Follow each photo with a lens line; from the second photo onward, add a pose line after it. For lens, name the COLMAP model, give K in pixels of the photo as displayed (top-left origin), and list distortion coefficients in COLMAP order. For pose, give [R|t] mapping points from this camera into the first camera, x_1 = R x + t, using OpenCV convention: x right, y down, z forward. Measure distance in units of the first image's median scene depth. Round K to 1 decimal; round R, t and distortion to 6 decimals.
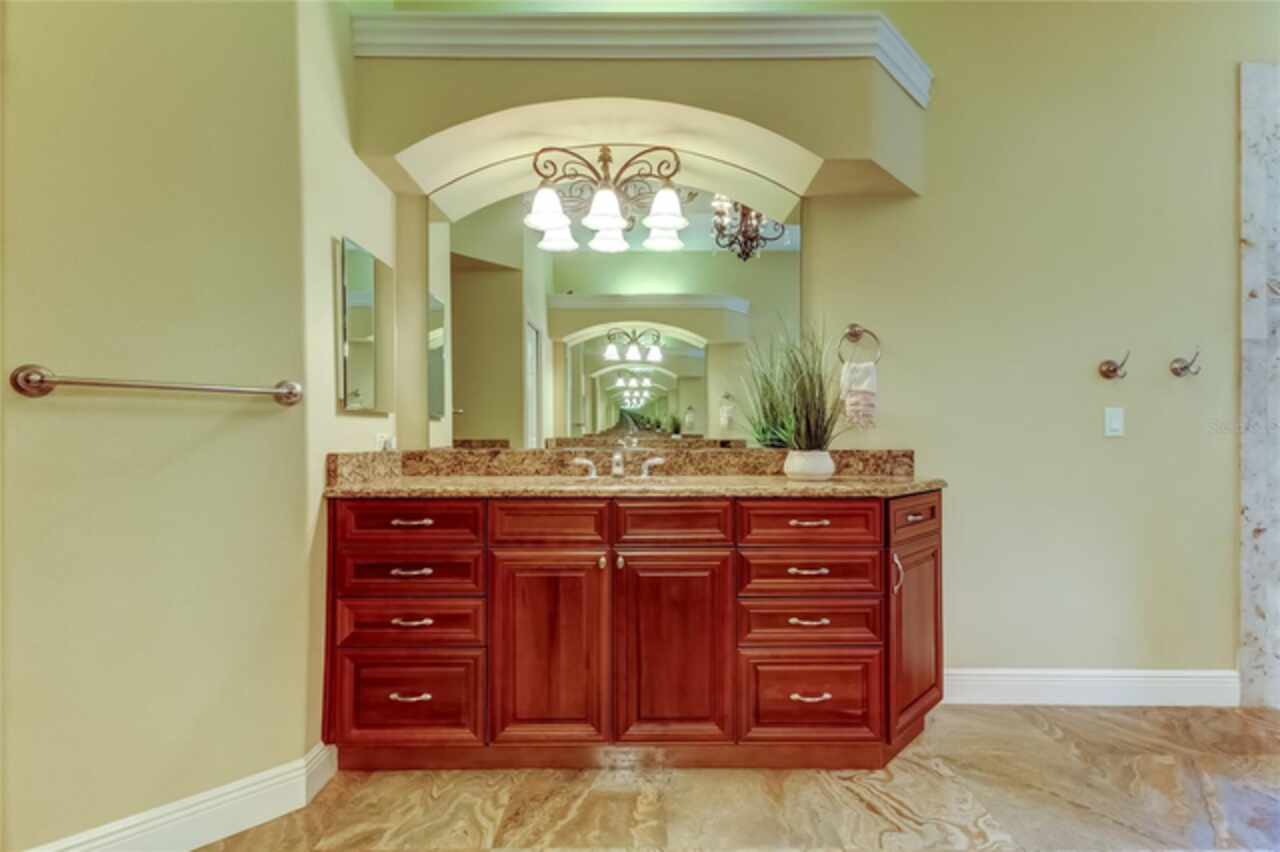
lens RADIAL K [[604.3, 0, 621.1], [0, 604.3, 423.8], [0, 0, 1]] dist [0.004398, 0.000462]
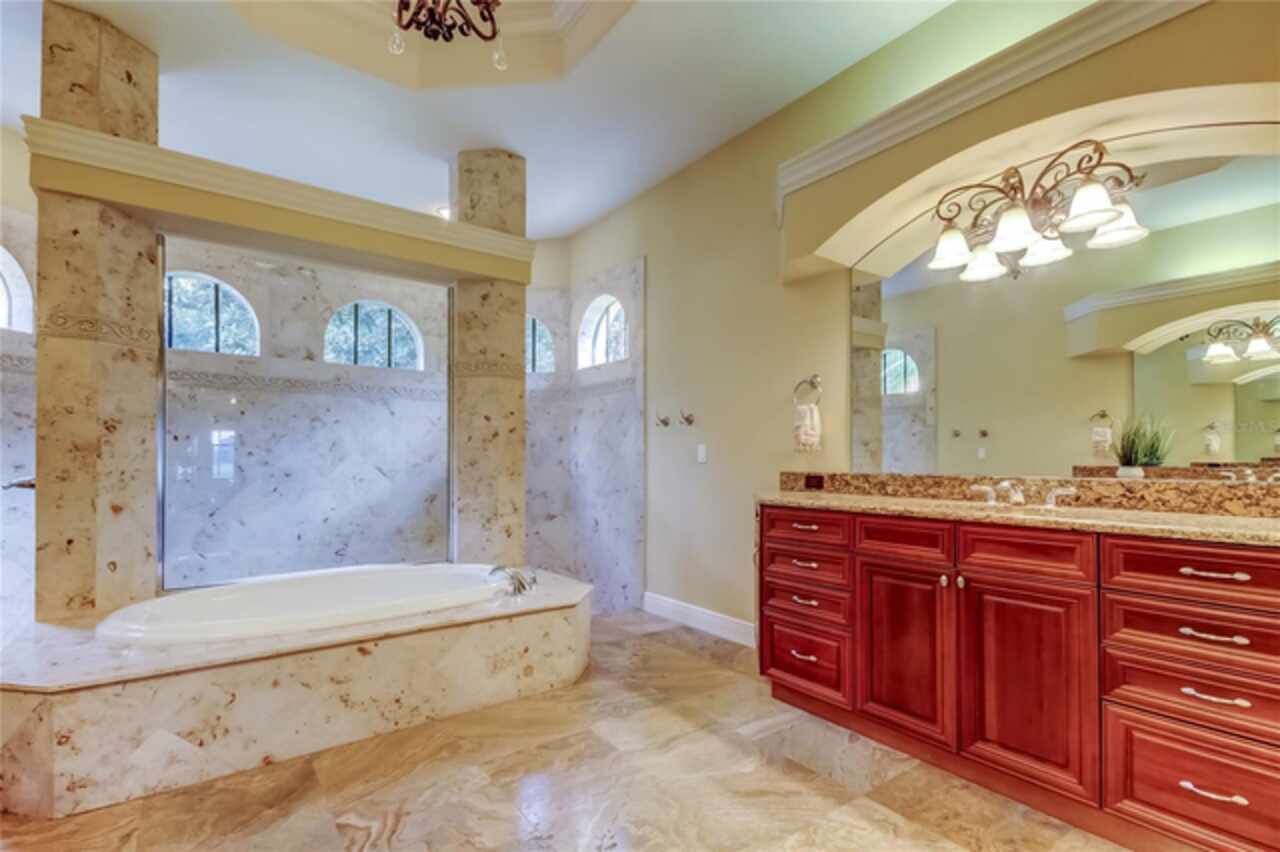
lens RADIAL K [[586.7, 0, 647.7], [0, 586.7, 438.0], [0, 0, 1]] dist [0.015394, -0.000070]
pose [[0.595842, -0.031407, -0.802487, 0.406431], [0.016752, 0.999504, -0.026679, -0.004778], [0.802927, 0.002453, 0.596072, -0.050615]]
